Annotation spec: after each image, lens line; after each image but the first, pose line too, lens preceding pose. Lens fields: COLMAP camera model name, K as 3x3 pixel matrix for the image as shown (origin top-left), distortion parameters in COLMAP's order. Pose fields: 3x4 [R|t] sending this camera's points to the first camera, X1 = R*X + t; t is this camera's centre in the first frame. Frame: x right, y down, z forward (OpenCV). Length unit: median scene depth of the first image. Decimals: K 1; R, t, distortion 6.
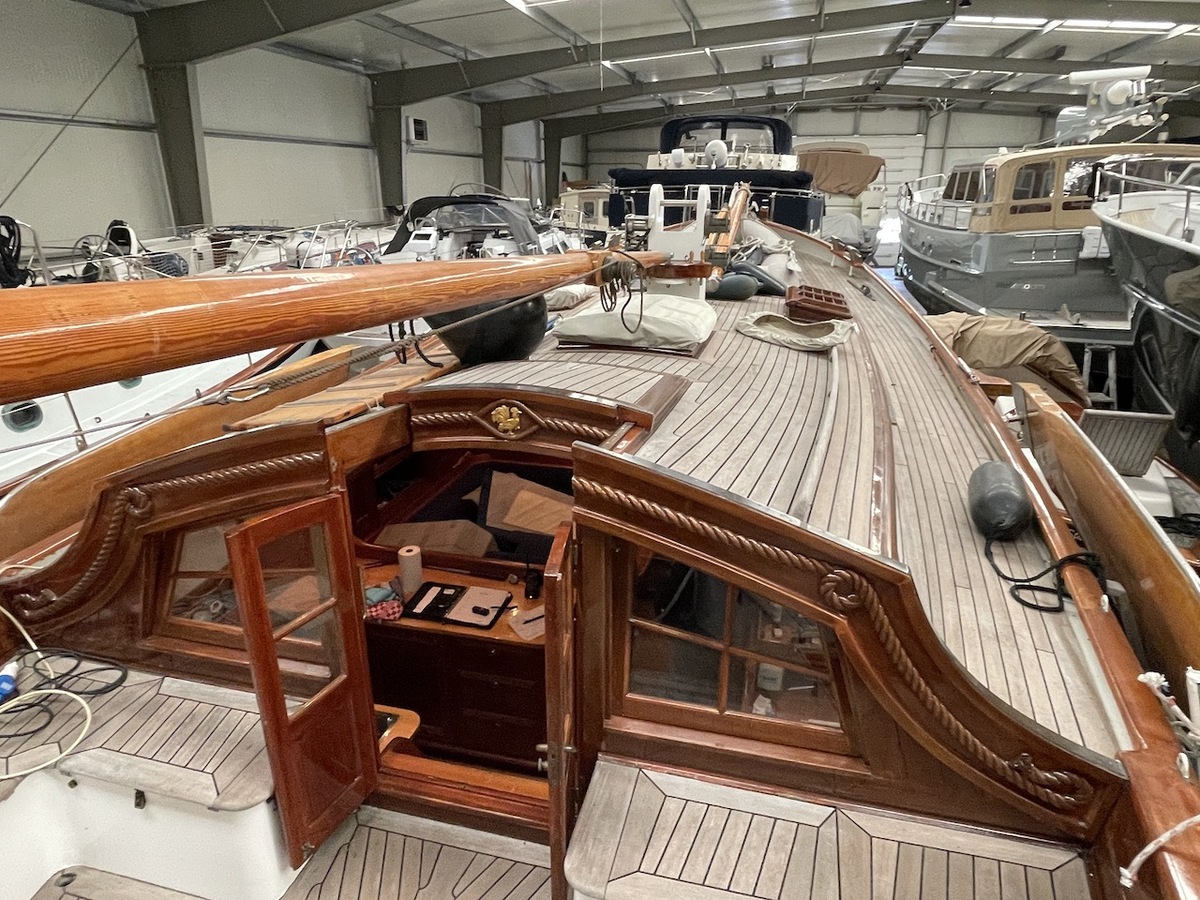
lens RADIAL K [[719.1, 0, 600.5], [0, 719.1, 467.5], [0, 0, 1]] dist [0.000492, -0.012310]
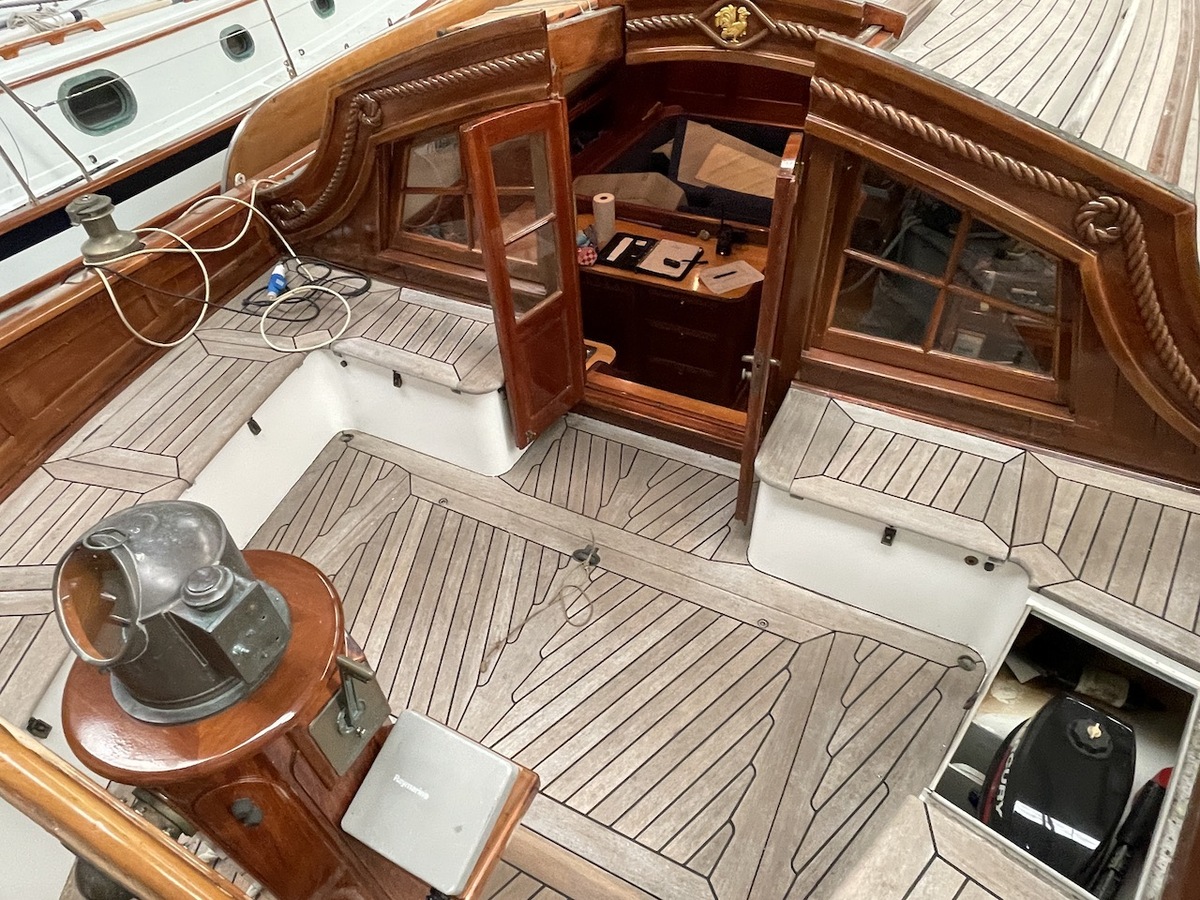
lens RADIAL K [[719.1, 0, 600.5], [0, 719.1, 467.5], [0, 0, 1]] dist [0.000492, -0.012310]
pose [[0.973870, 0.120216, -0.192678, -0.054992], [-0.033208, 0.914670, 0.402835, 0.090968], [0.224664, -0.385910, 0.894762, -0.054680]]
